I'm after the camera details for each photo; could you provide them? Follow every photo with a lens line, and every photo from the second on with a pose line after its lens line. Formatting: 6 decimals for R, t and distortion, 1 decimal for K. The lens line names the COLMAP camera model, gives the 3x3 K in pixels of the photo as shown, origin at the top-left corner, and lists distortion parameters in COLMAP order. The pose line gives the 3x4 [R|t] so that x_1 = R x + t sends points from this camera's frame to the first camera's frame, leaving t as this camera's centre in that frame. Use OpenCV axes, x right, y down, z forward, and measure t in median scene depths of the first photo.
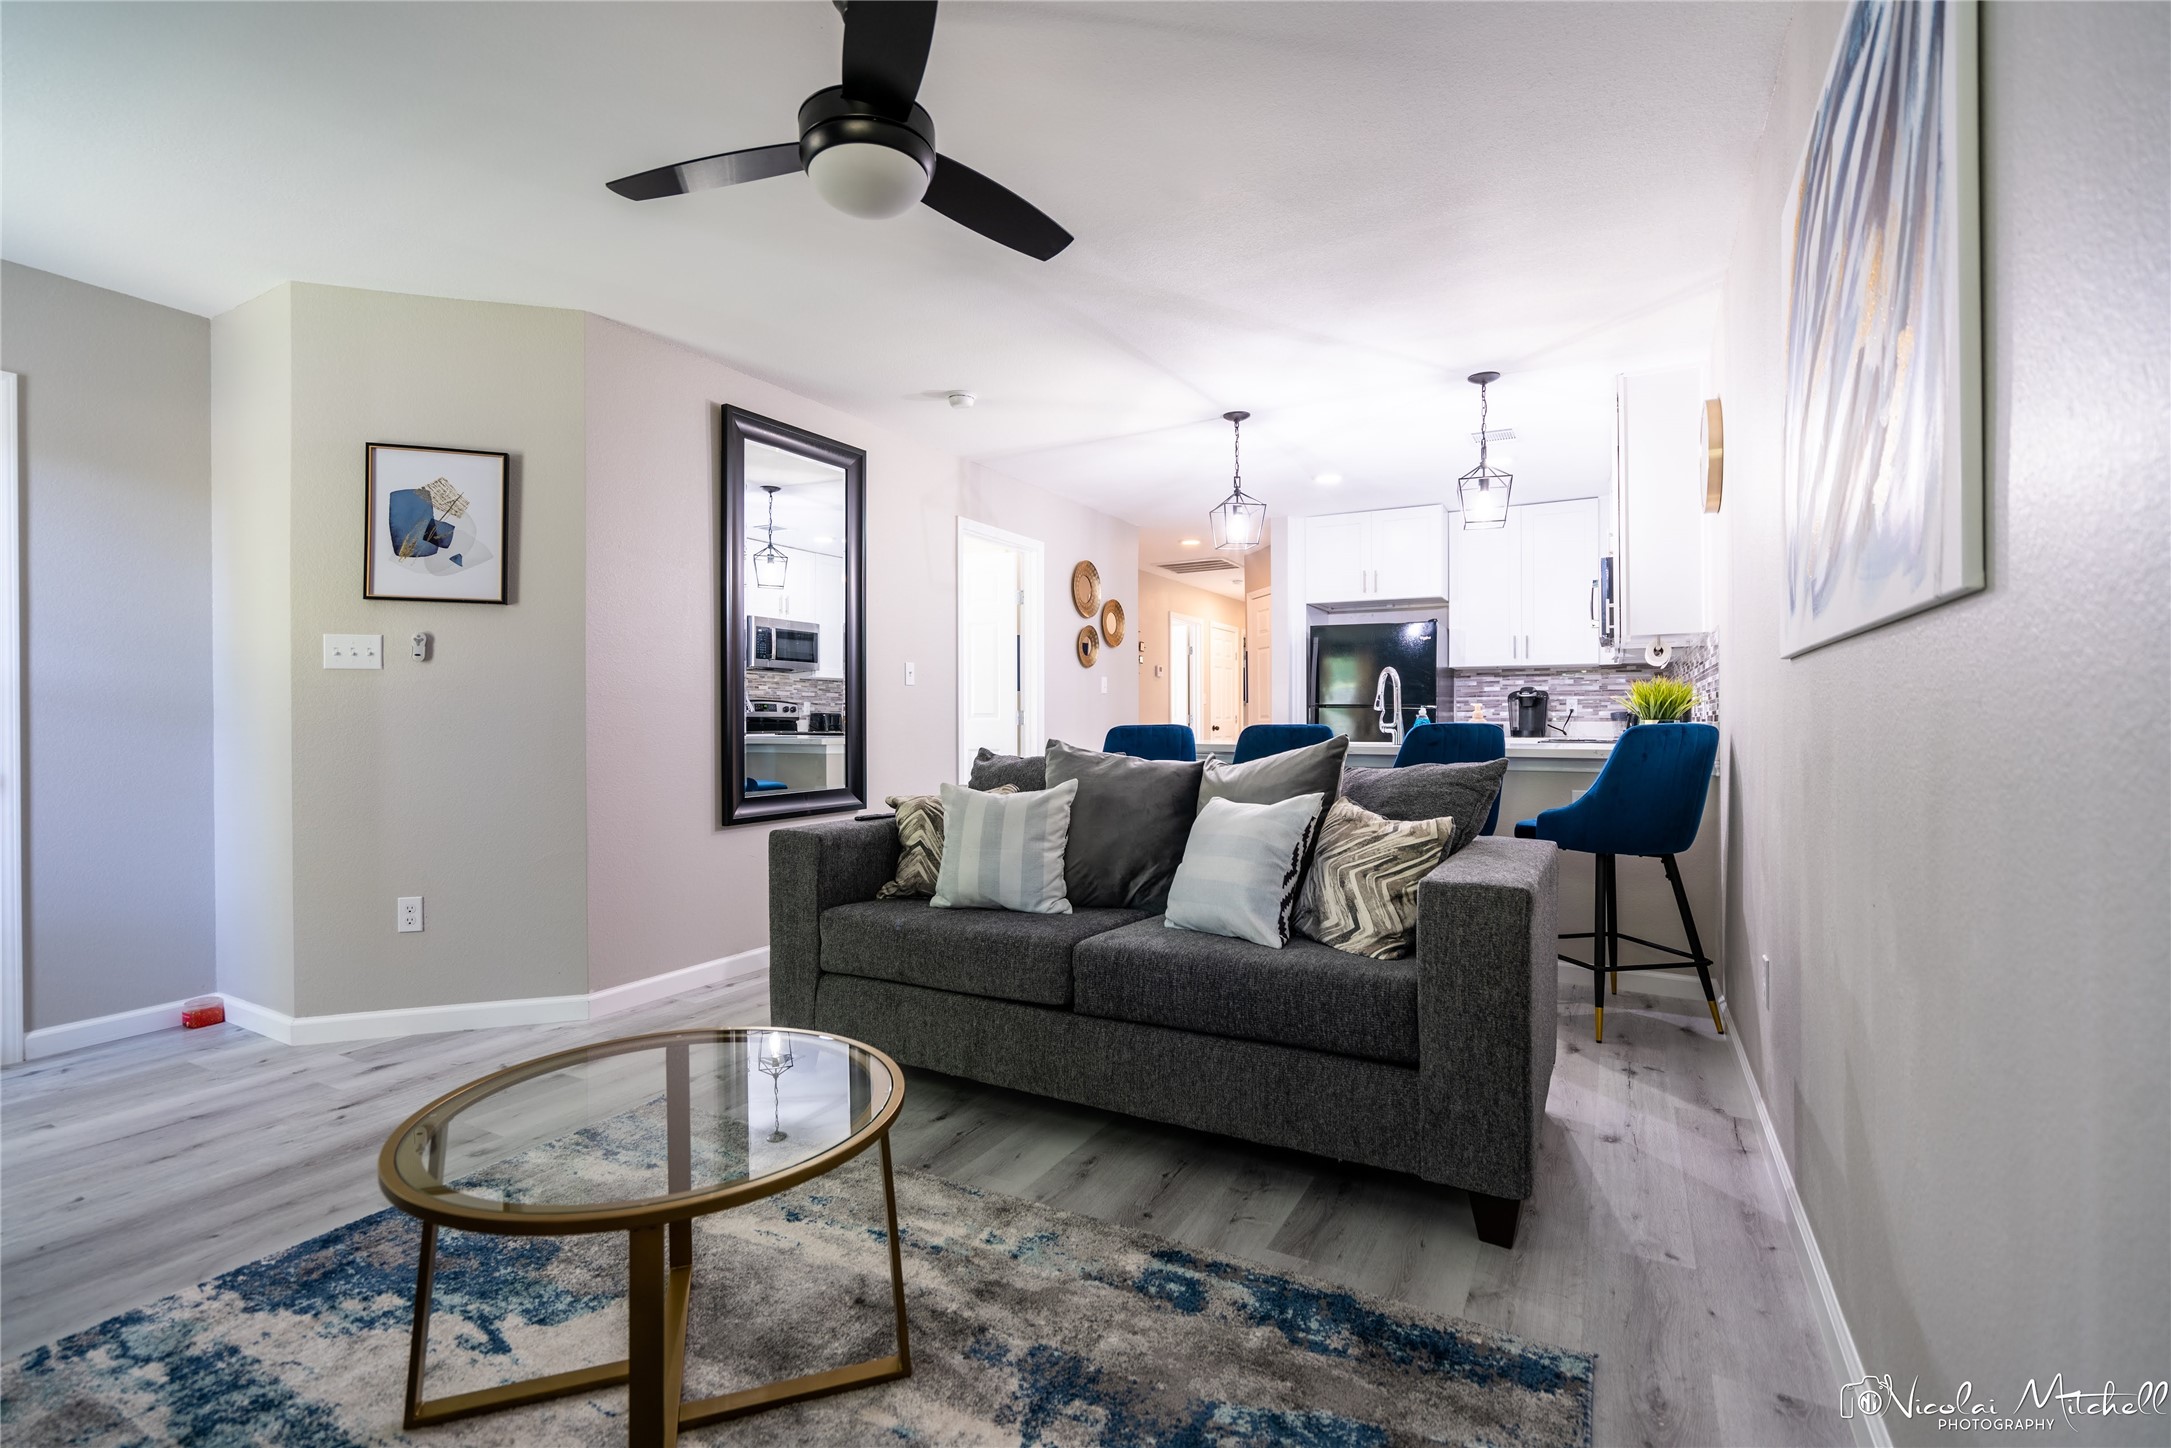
lens RADIAL K [[970.4, 0, 1081.8], [0, 970.4, 719.6], [0, 0, 1]] dist [-0.013429, 0.004149]
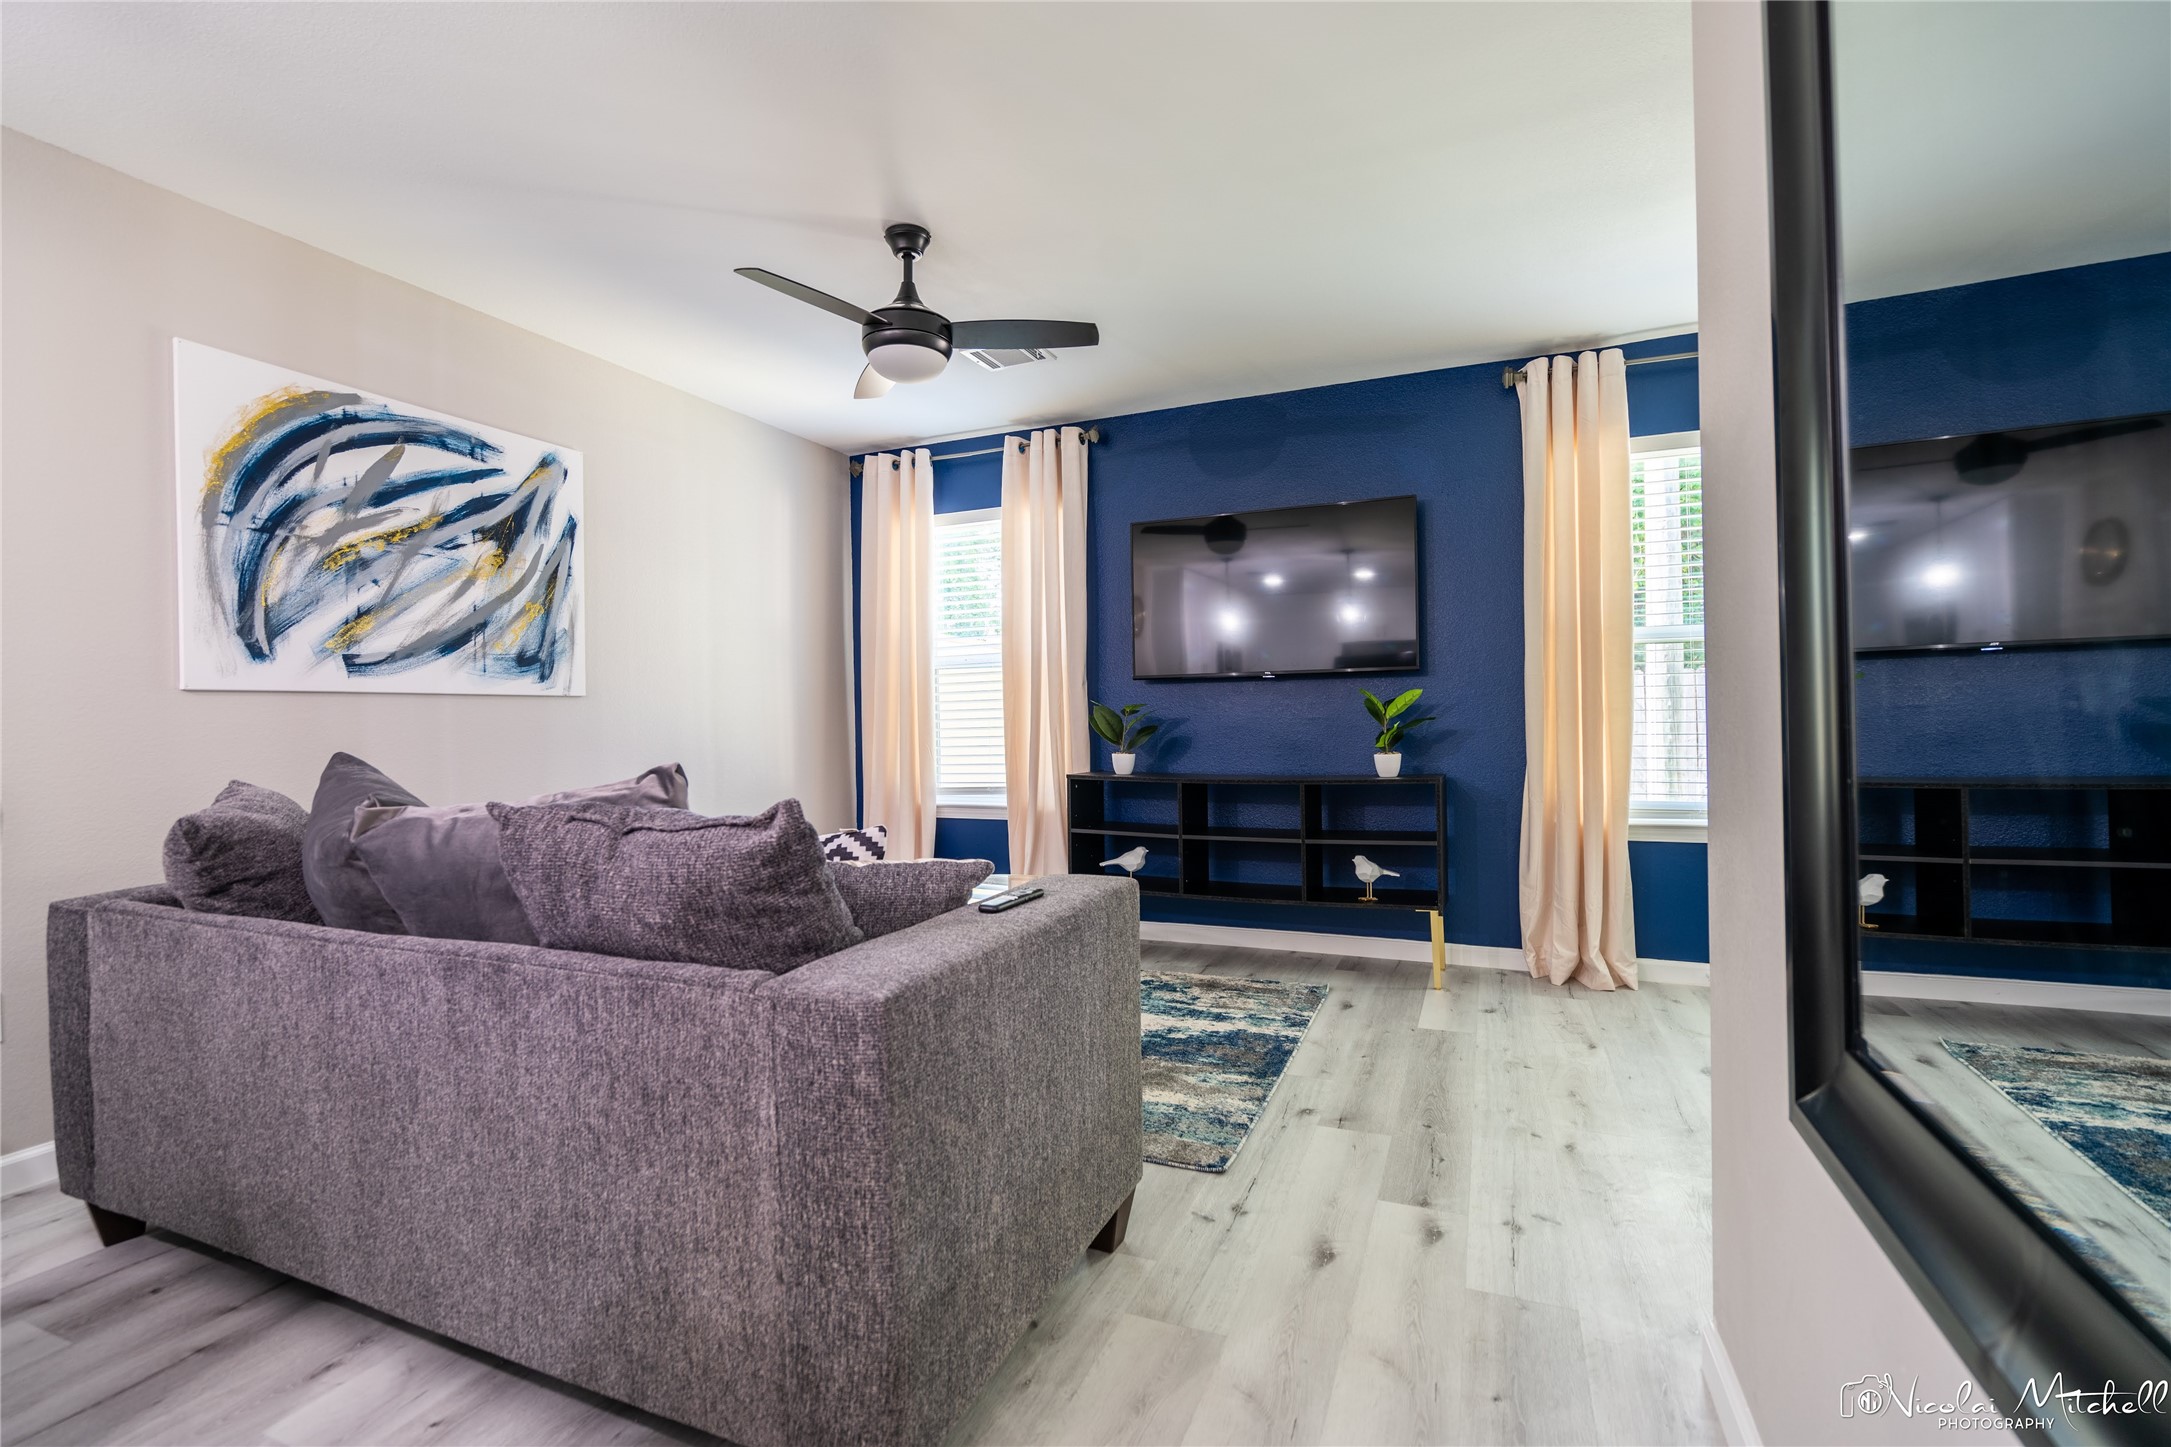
lens RADIAL K [[970.4, 0, 1081.8], [0, 970.4, 719.1], [0, 0, 1]] dist [-0.013429, 0.004149]
pose [[-0.994413, 0.019648, -0.103717, -0.133428], [0.019817, 0.999803, -0.000596, 0.000196], [0.103684, -0.002648, -0.994607, 1.040965]]
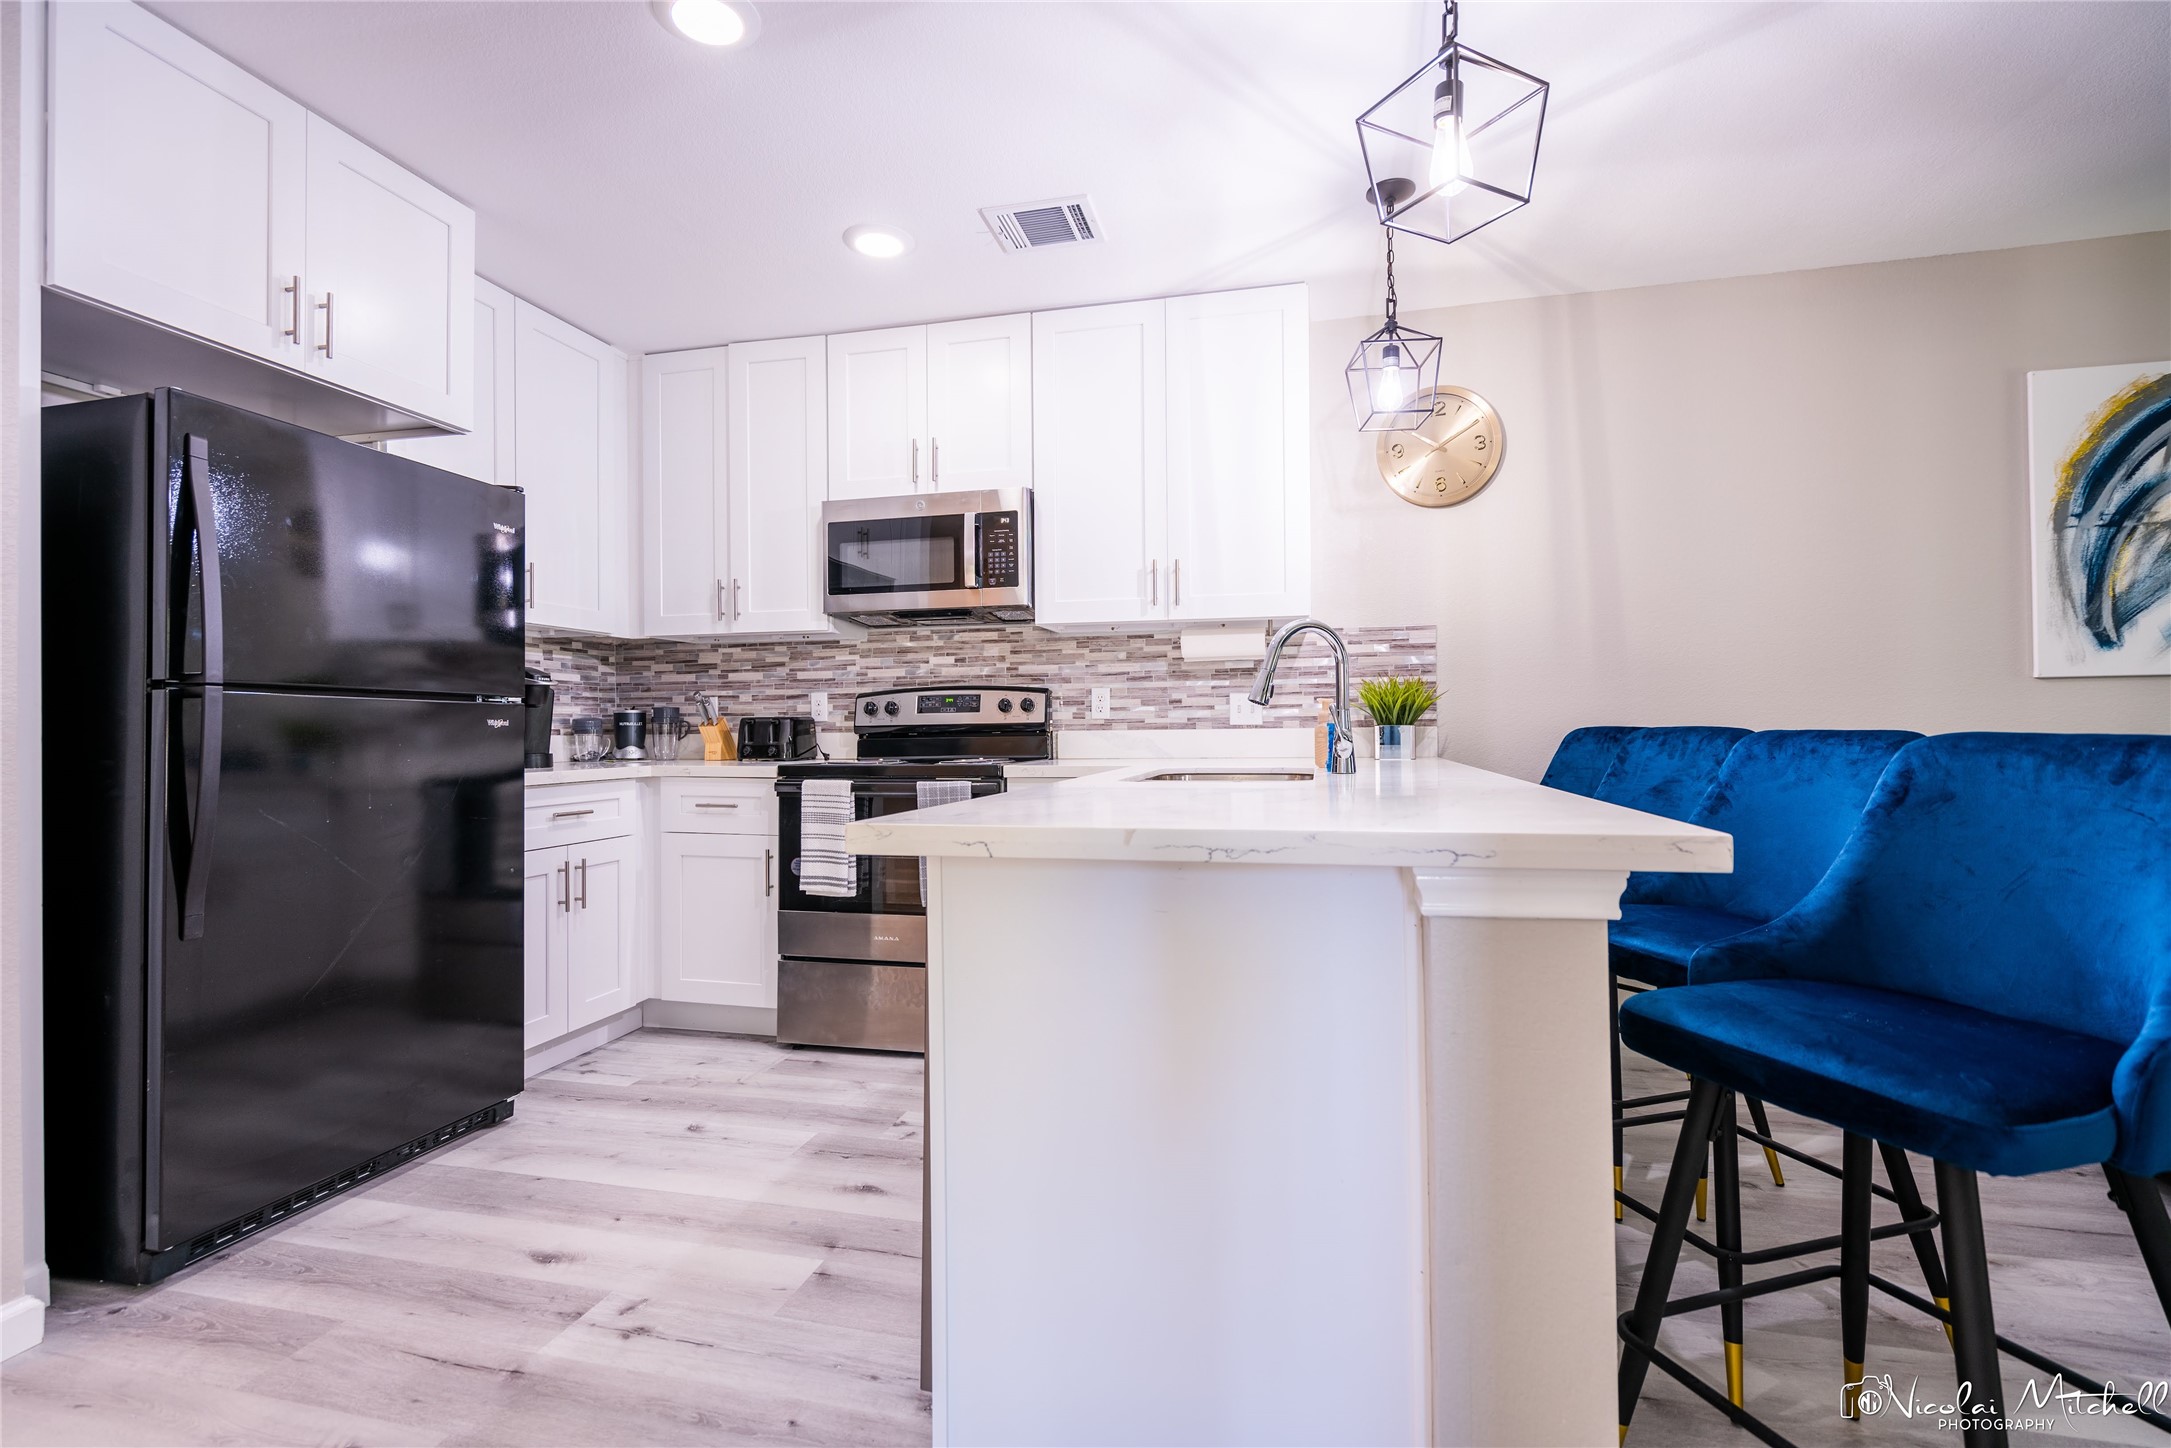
lens RADIAL K [[974.5, 0, 1076.8], [0, 974.5, 718.9], [0, 0, 1]] dist [-0.009826, 0.005120]
pose [[-0.259959, 0.011052, 0.965556, -0.131298], [0.009035, 0.999919, -0.009013, 0.000161], [-0.965577, 0.006381, -0.260038, 1.216469]]
